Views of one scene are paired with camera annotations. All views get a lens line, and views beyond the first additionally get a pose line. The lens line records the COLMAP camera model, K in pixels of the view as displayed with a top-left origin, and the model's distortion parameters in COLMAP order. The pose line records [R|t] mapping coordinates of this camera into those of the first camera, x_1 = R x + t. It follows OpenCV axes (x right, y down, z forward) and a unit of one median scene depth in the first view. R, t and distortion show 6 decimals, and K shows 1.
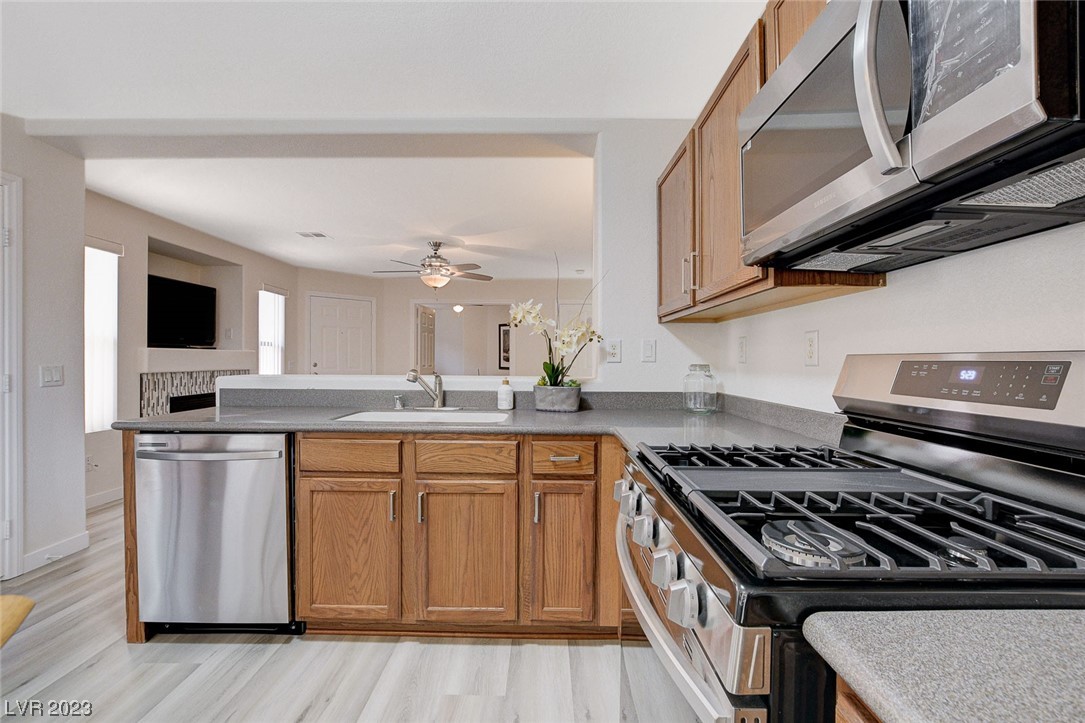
lens RADIAL K [[474.5, 0, 534.8], [0, 474.5, 354.9], [0, 0, 1]] dist [-0.023110, 0.006252]
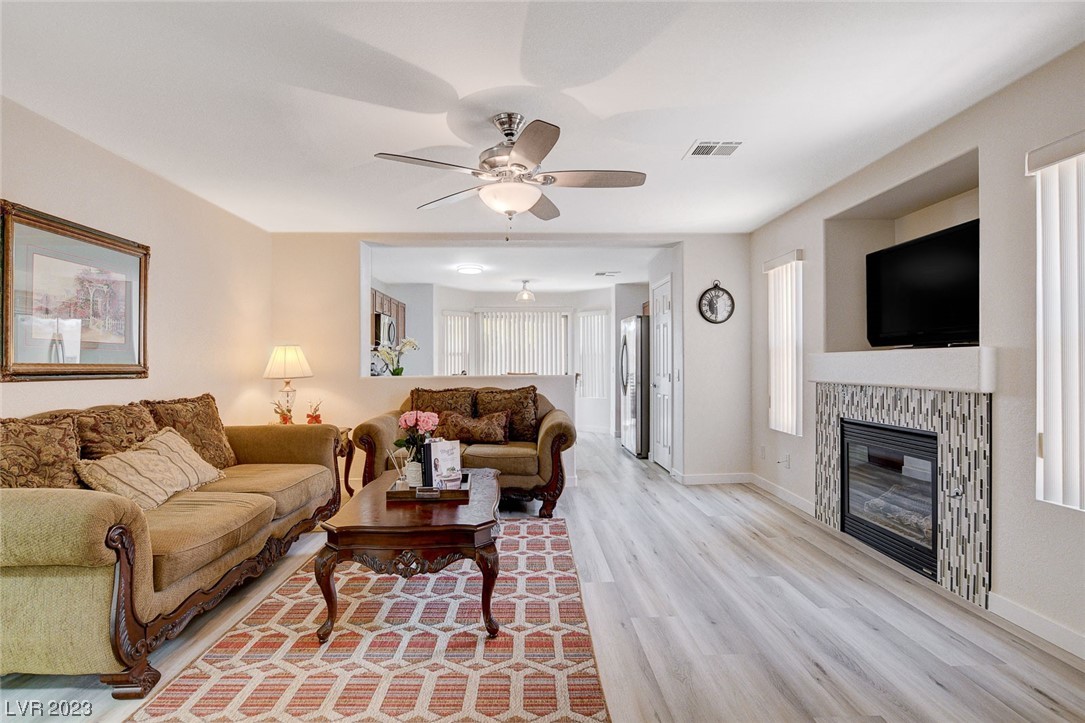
lens RADIAL K [[528.1, 0, 550.8], [0, 528.1, 366.6], [0, 0, 1]] dist [-0.013959, 0.005009]
pose [[-0.997402, 0.000314, -0.072040, -0.407491], [0.000603, 0.999992, -0.003986, 0.019330], [0.072039, -0.004019, -0.997394, 2.913545]]
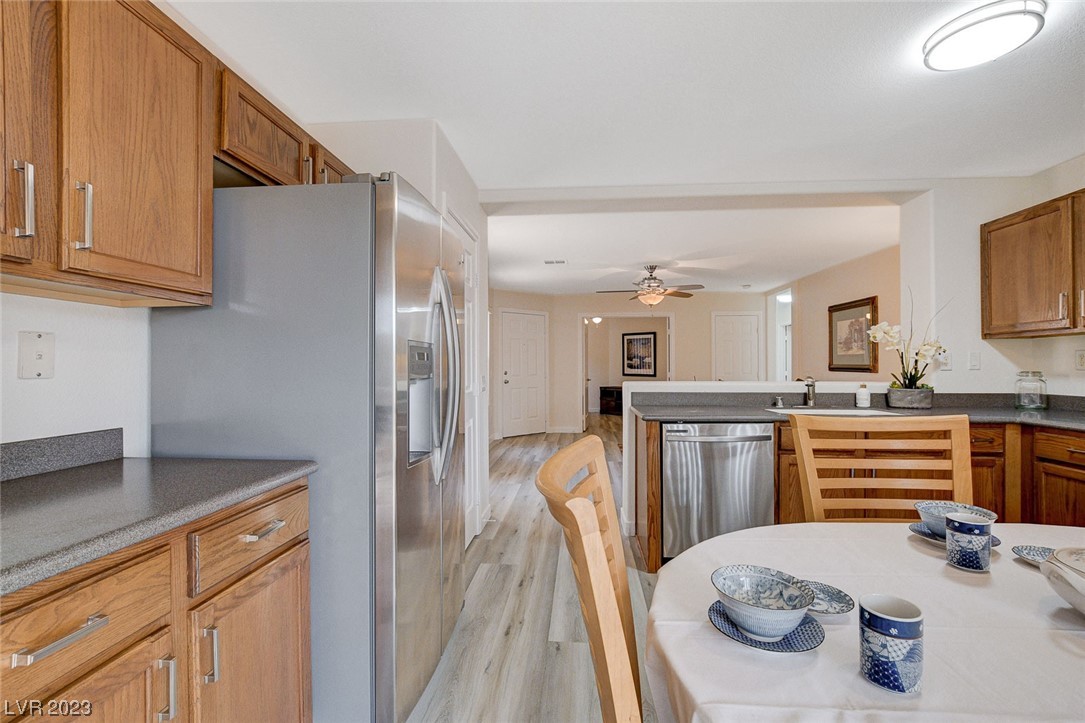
lens RADIAL K [[474.5, 0, 534.7], [0, 474.5, 358.3], [0, 0, 1]] dist [-0.023110, 0.006252]
pose [[0.997059, -0.009669, -0.076024, -0.781946], [0.009231, 0.999939, -0.006109, -0.017270], [0.076078, 0.005390, 0.997087, -0.317281]]
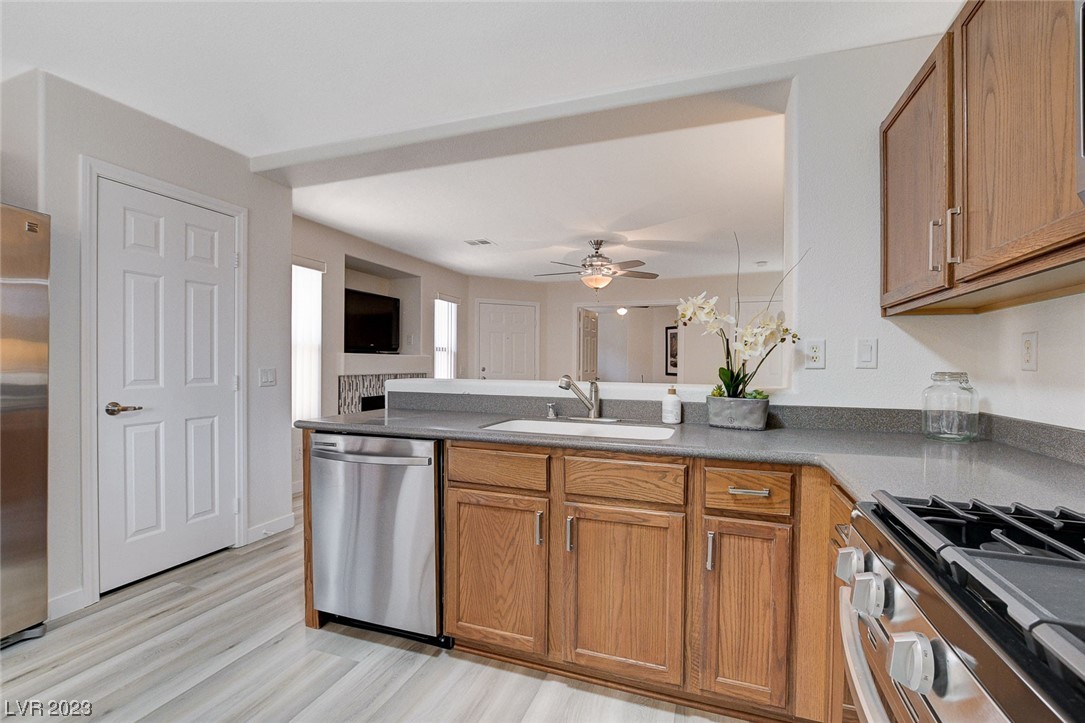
lens RADIAL K [[474.5, 0, 544.0], [0, 474.5, 368.8], [0, 0, 1]] dist [-0.023110, 0.006252]
pose [[0.946842, 0.006308, -0.321638, -0.004981], [-0.000217, 0.999820, 0.018970, 0.001604], [0.321700, -0.017892, 0.946673, 0.116022]]
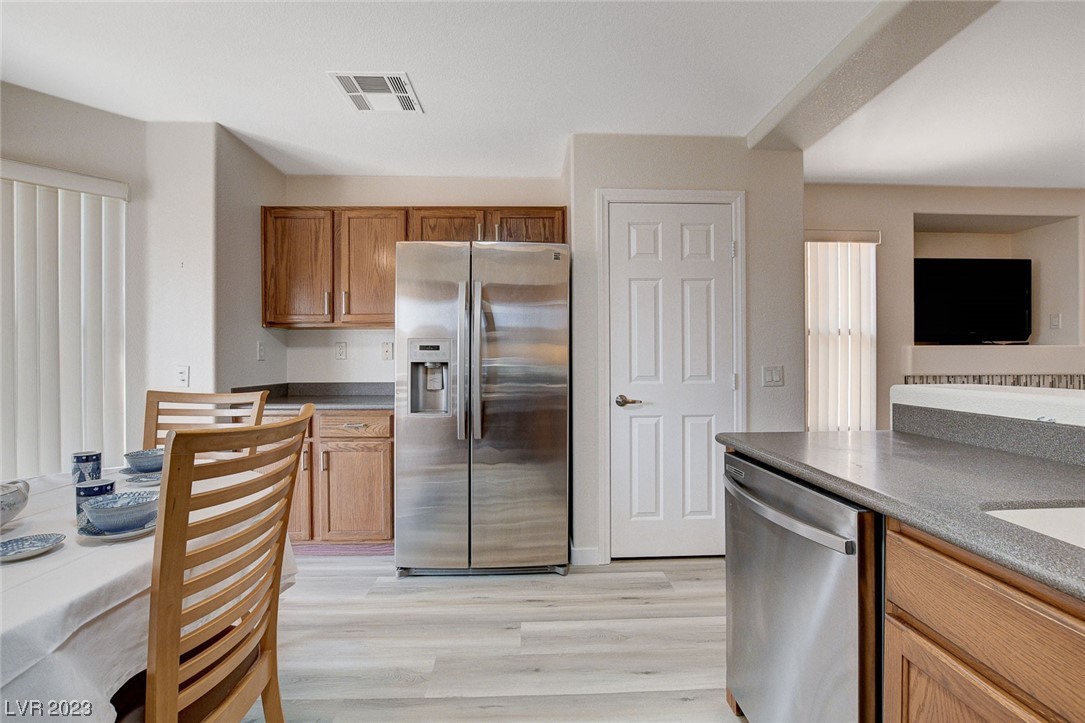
lens RADIAL K [[474.5, 0, 547.3], [0, 474.5, 358.5], [0, 0, 1]] dist [-0.023110, 0.006252]
pose [[0.056903, -0.004113, -0.998371, -0.039029], [0.012069, 0.999921, -0.003432, 0.004149], [0.998307, -0.011854, 0.056948, 0.458132]]
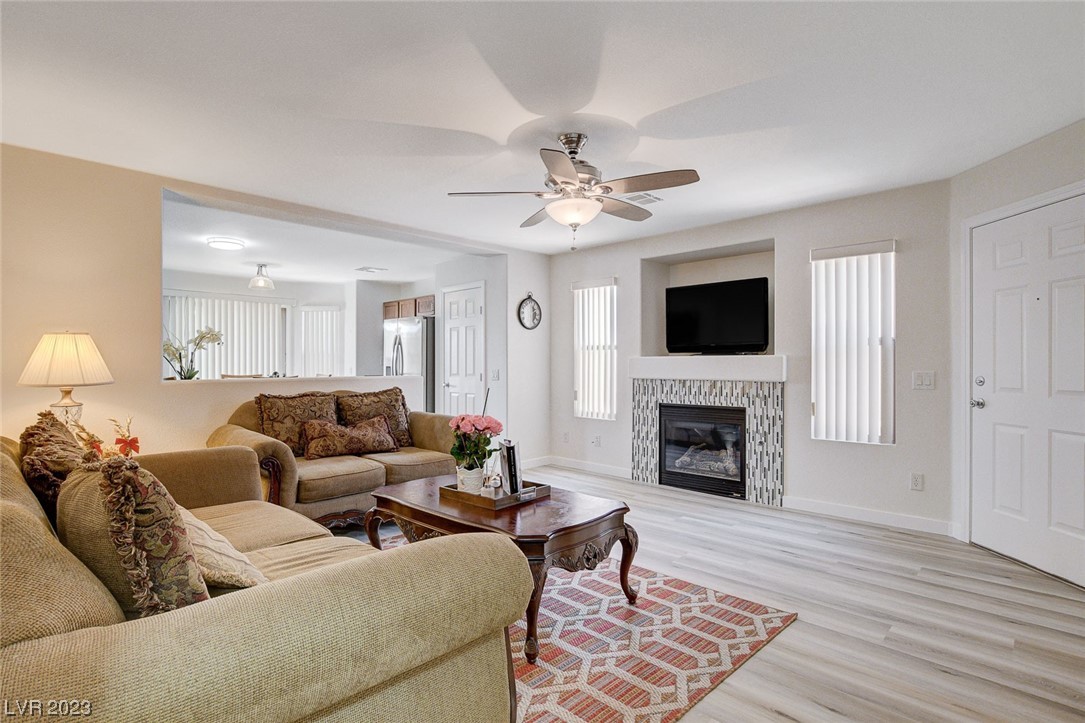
lens RADIAL K [[528.1, 0, 549.8], [0, 528.1, 365.7], [0, 0, 1]] dist [-0.013959, 0.005009]
pose [[-0.673202, -0.001794, -0.739456, 0.431313], [0.003827, 0.999975, -0.005910, 0.020187], [0.739449, -0.006809, -0.673178, 2.606836]]
